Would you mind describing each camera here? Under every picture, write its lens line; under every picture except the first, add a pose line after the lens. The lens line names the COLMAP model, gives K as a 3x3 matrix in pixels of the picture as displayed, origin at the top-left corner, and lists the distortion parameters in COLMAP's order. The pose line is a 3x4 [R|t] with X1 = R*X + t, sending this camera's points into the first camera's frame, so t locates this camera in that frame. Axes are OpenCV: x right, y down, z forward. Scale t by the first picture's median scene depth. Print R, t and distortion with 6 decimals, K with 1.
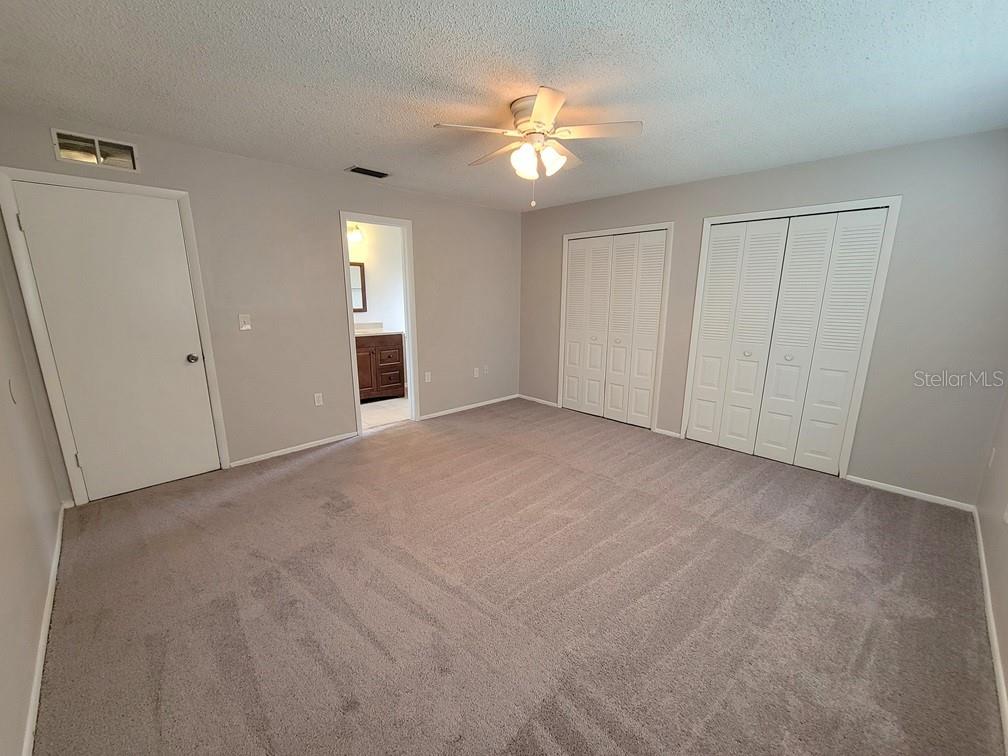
lens RADIAL K [[410.4, 0, 503.9], [0, 410.4, 384.0], [0, 0, 1]] dist [-0.007552, 0.002348]
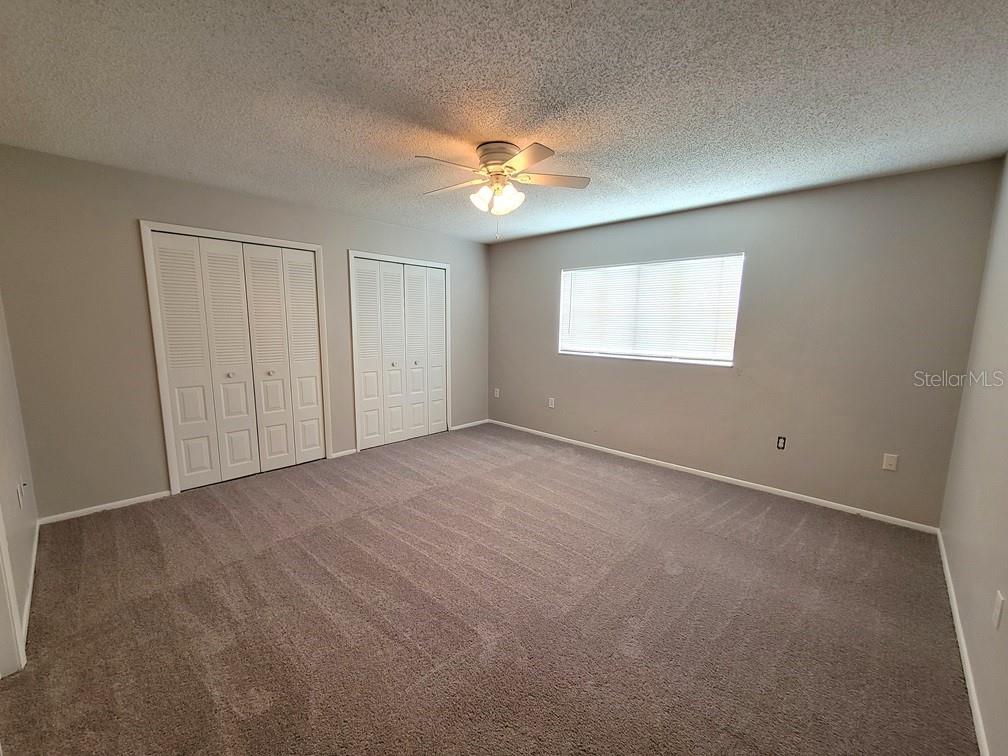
lens RADIAL K [[410.4, 0, 504.9], [0, 410.4, 382.9], [0, 0, 1]] dist [-0.007552, 0.002348]
pose [[-0.042357, -0.159553, 0.986280, -0.610260], [0.196473, 0.966560, 0.164801, -0.142790], [-0.979594, 0.200758, -0.009593, 0.605685]]
